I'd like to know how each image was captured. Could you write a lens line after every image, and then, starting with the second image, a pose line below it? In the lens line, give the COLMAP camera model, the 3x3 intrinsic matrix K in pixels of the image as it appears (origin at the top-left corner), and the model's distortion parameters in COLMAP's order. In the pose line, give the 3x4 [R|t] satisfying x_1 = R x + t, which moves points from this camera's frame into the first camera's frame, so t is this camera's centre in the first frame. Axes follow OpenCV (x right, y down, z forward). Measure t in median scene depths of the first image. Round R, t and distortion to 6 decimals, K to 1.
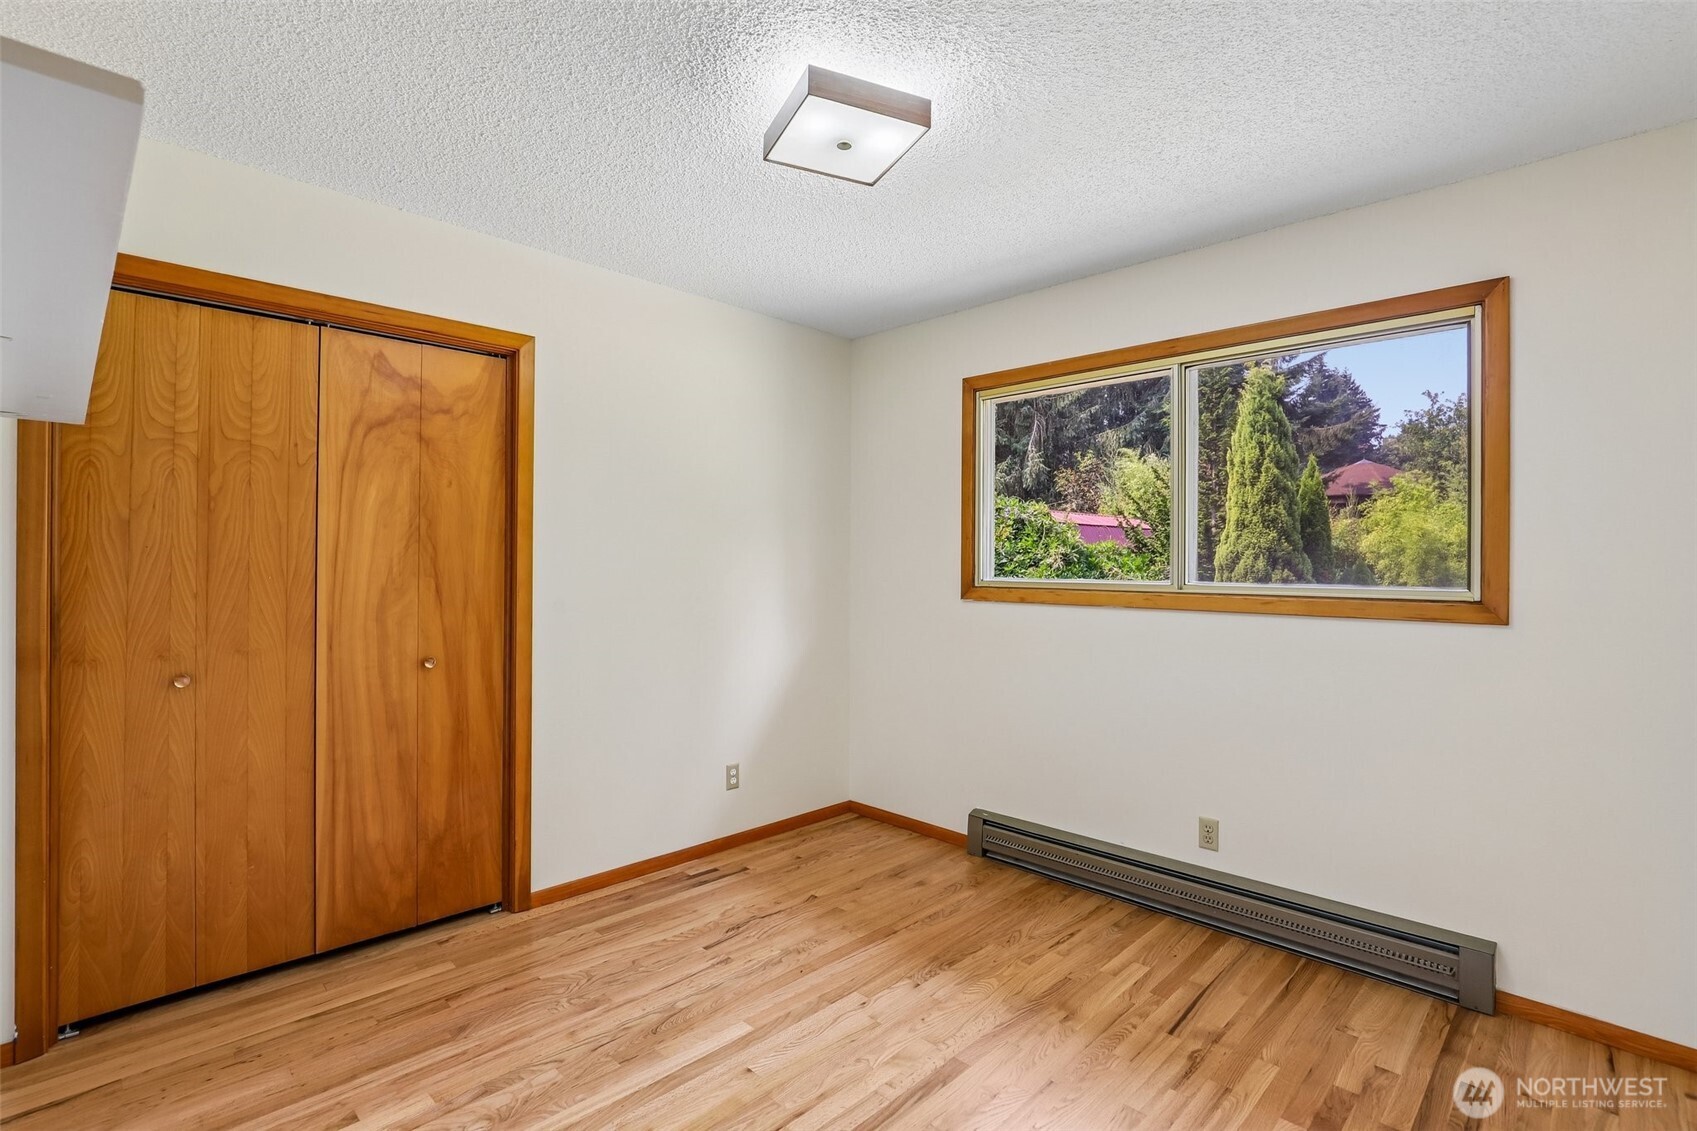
lens RADIAL K [[787.9, 0, 847.5], [0, 787.9, 559.3], [0, 0, 1]] dist [-0.031585, 0.004855]
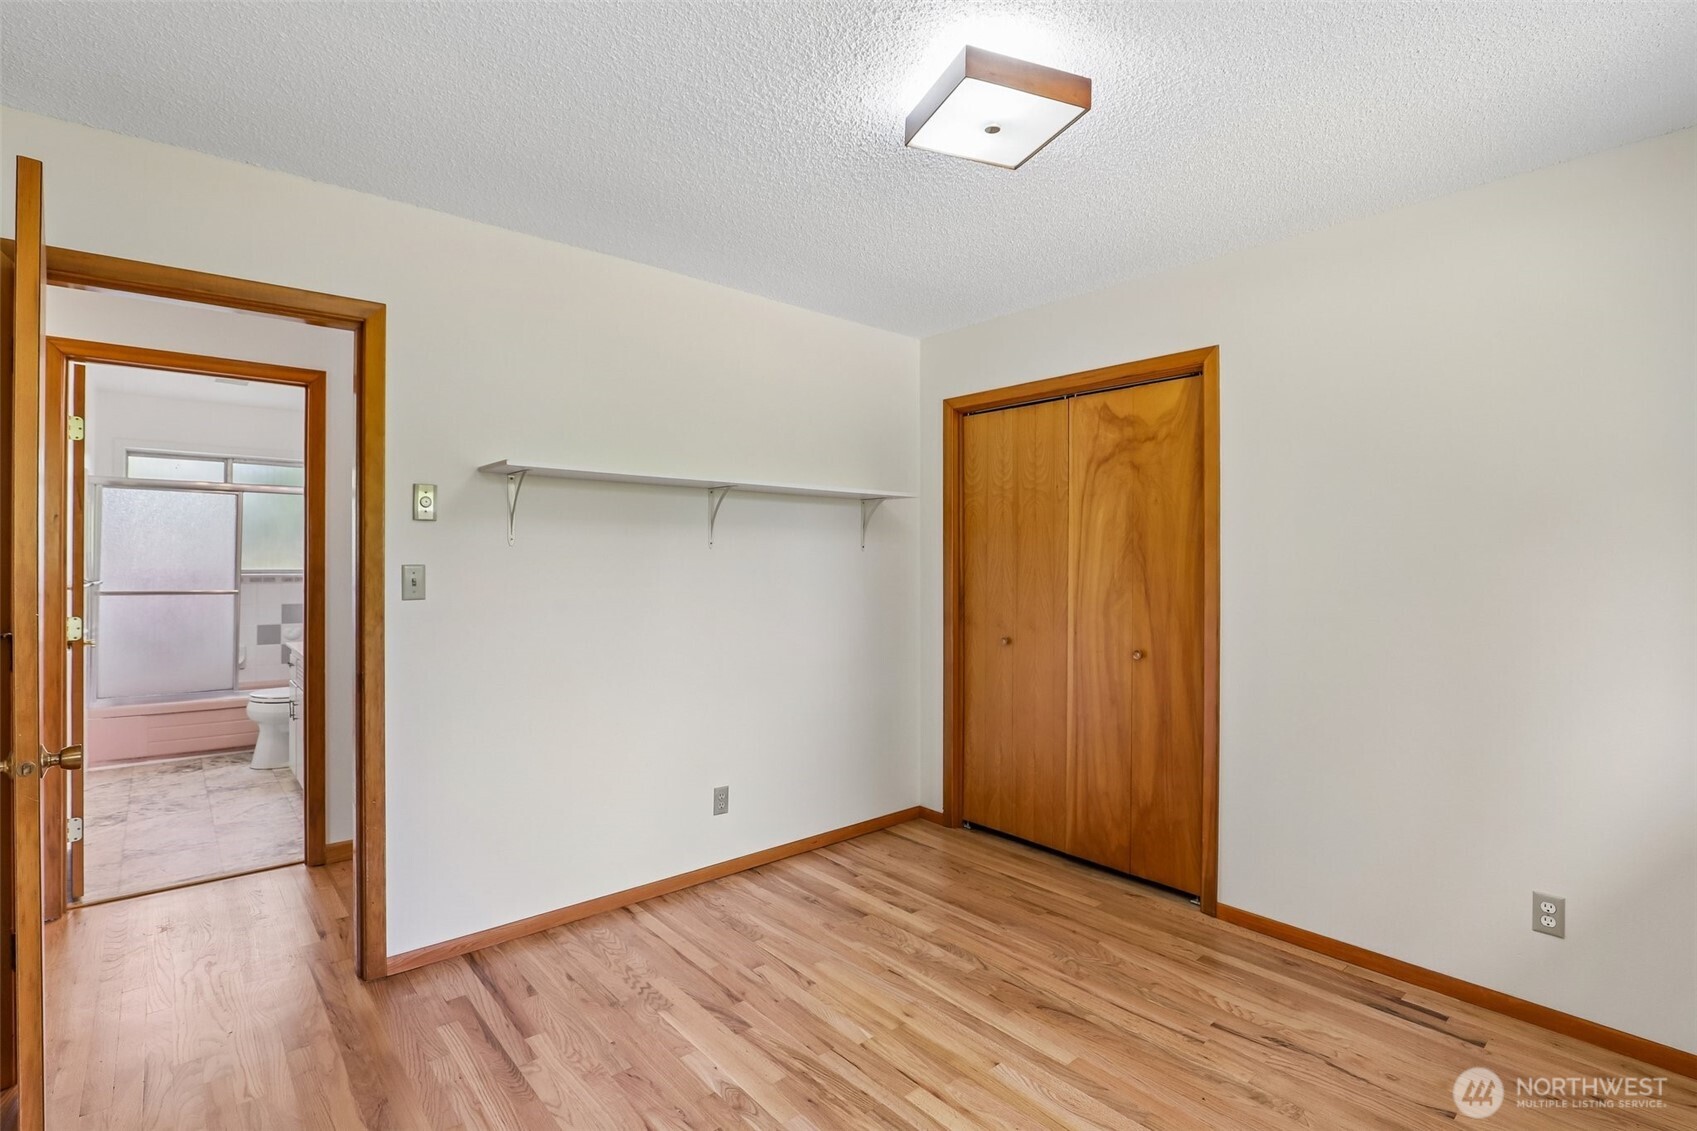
lens RADIAL K [[787.9, 0, 845.1], [0, 787.9, 563.8], [0, 0, 1]] dist [-0.031585, 0.004855]
pose [[-0.069413, -0.005592, -0.997572, 0.694266], [-0.005395, 0.999972, -0.005230, 0.003524], [0.997573, 0.005019, -0.069441, 0.660407]]
